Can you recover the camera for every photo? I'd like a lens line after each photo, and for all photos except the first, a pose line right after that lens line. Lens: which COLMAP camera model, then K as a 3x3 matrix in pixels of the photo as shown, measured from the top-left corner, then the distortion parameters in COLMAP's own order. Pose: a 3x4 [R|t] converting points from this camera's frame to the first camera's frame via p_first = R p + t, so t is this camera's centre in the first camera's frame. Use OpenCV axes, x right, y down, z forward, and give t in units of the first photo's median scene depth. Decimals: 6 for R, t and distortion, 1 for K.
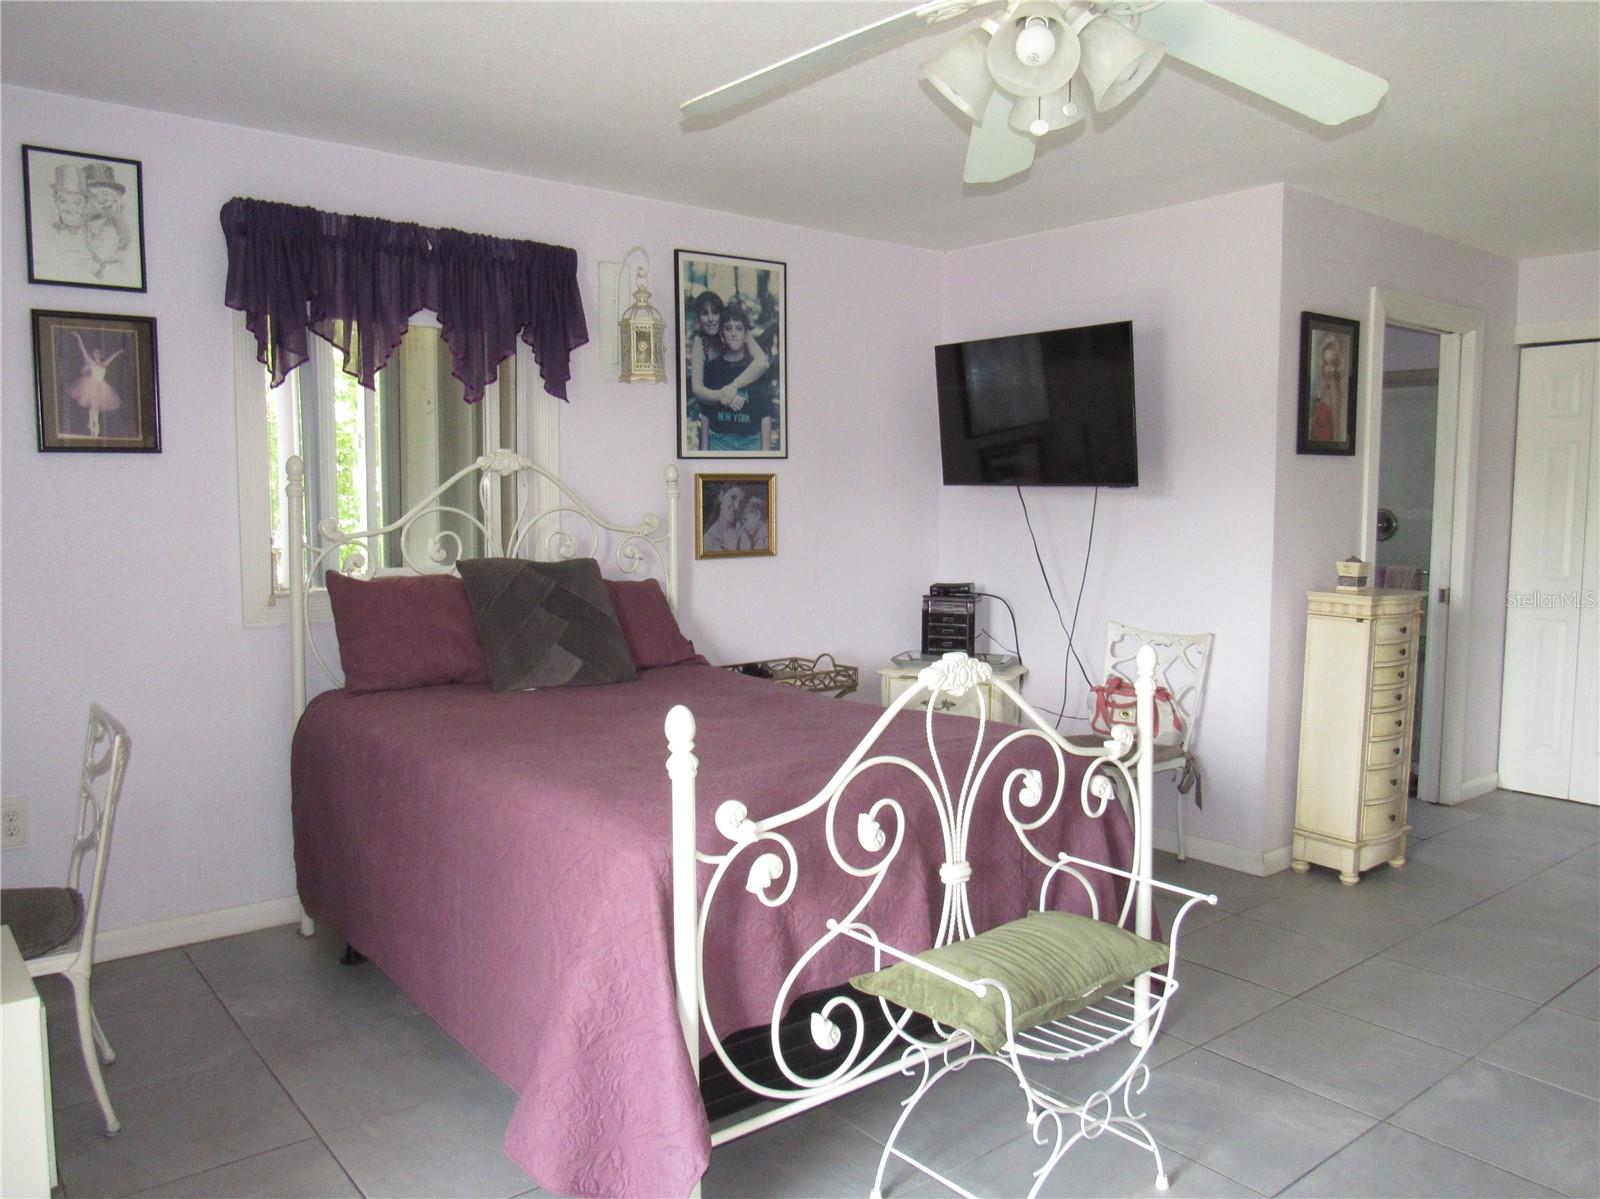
lens RADIAL K [[1170.5, 0, 809.1], [0, 1170.5, 610.4], [0, 0, 1]] dist [-0.034516, 0.011766]
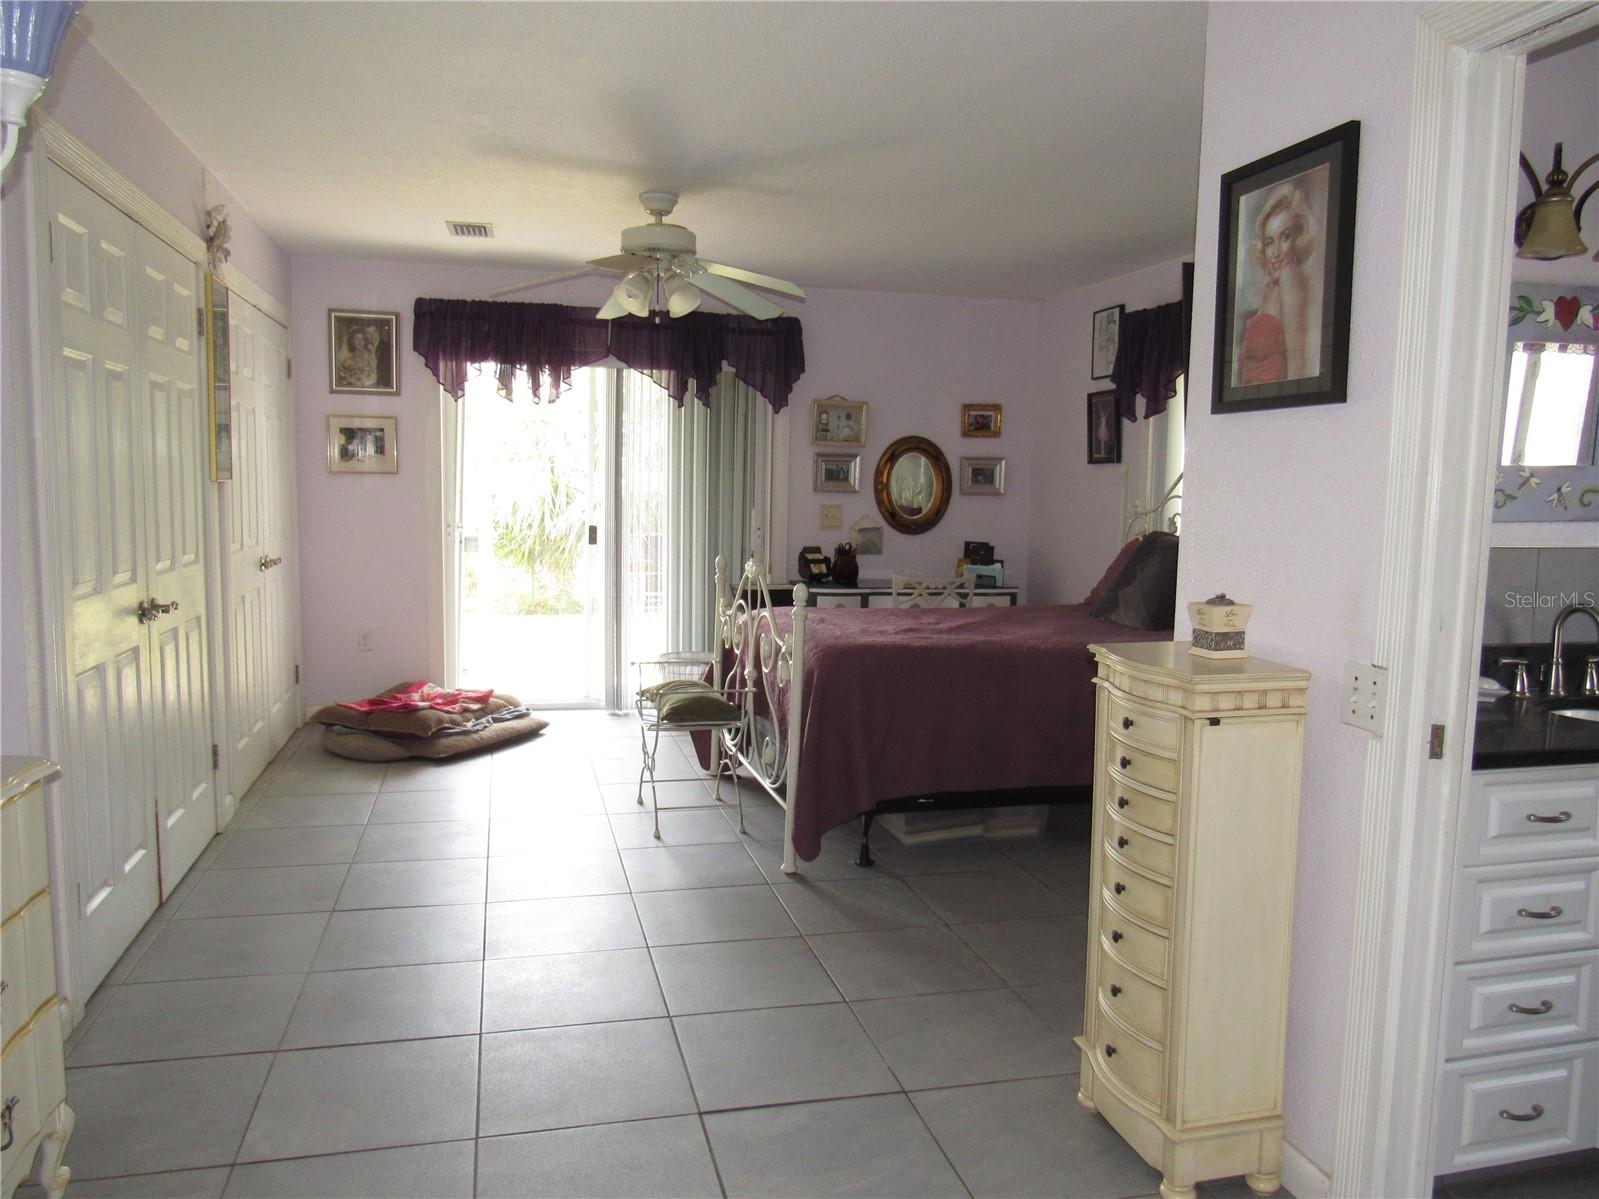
lens RADIAL K [[1169.8, 0, 805.3], [0, 1169.8, 602.1], [0, 0, 1]] dist [-0.034516, 0.011766]
pose [[-0.403053, 0.082766, -0.911426, 0.975853], [-0.110472, 0.984220, 0.138230, -0.089512], [0.908485, 0.156400, -0.387549, 0.966257]]
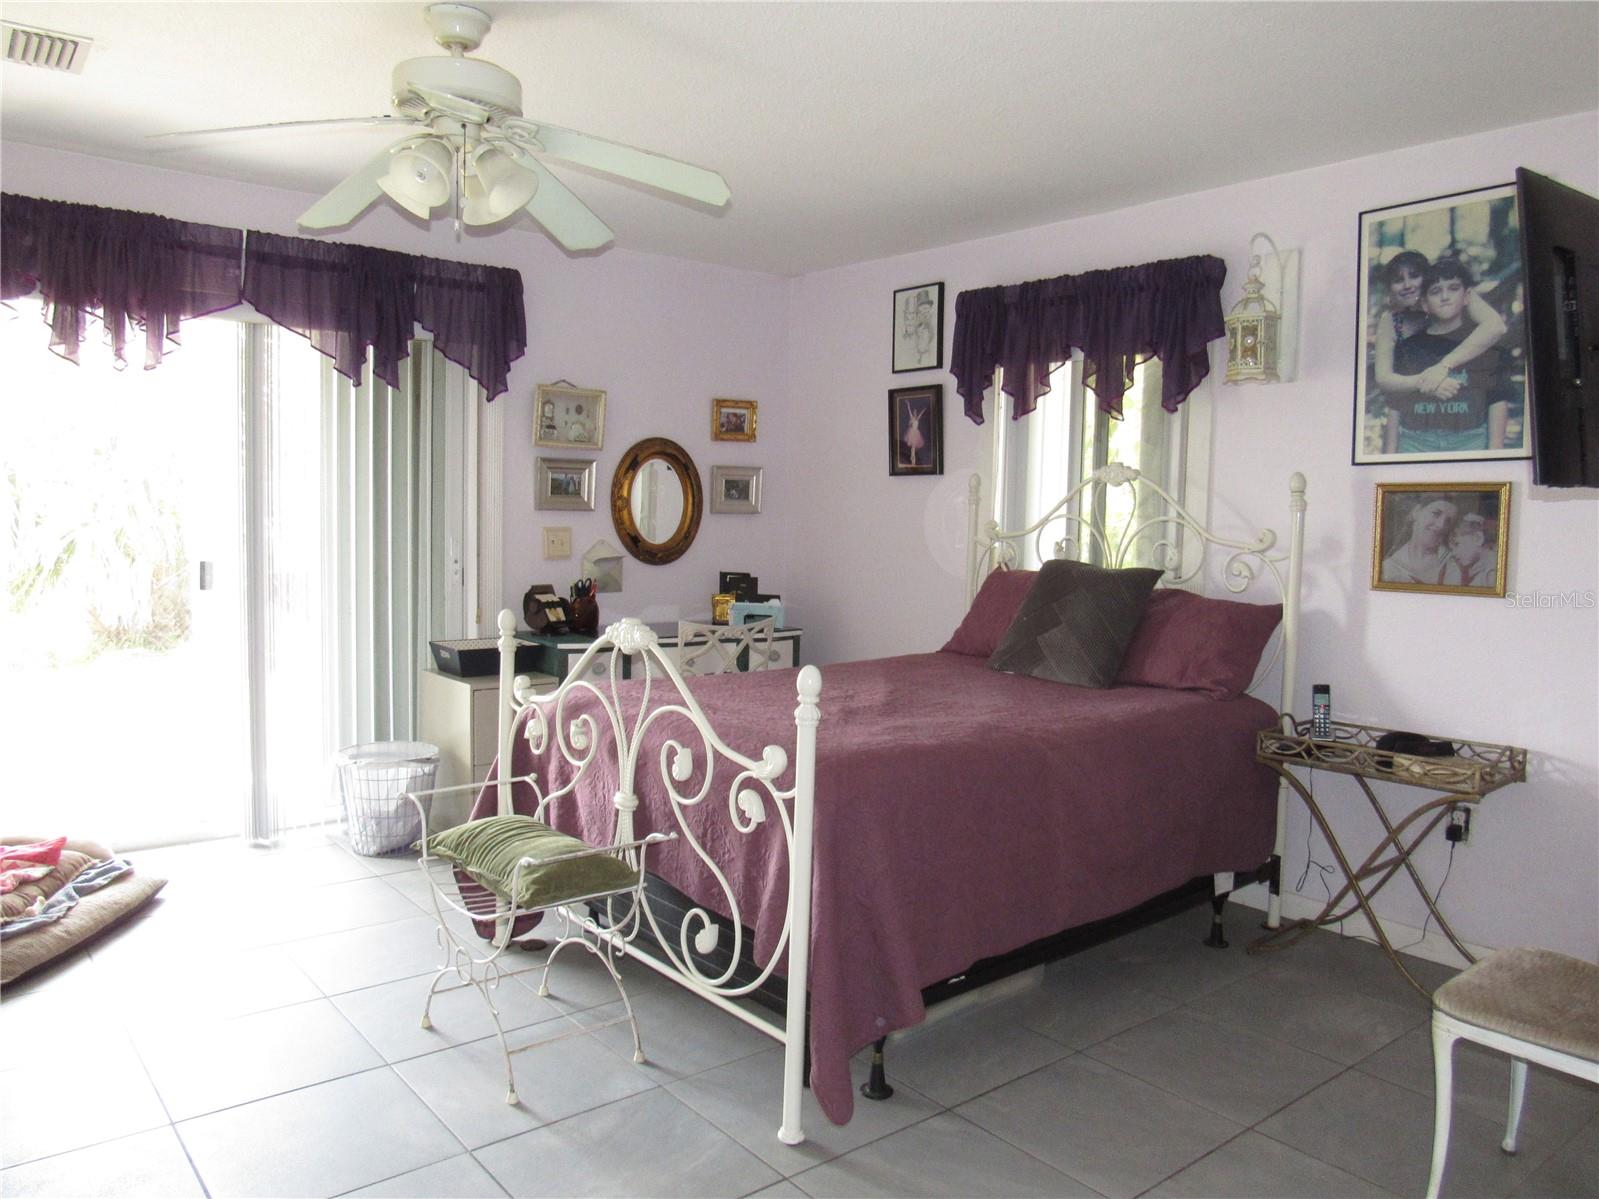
lens RADIAL K [[1169.8, 0, 801.6], [0, 1169.8, 599.3], [0, 0, 1]] dist [-0.034516, 0.011766]
pose [[0.015645, 0.074433, -0.997103, 0.699576], [-0.120056, 0.990151, 0.072030, -0.048264], [0.992644, 0.118581, 0.024427, 0.601859]]
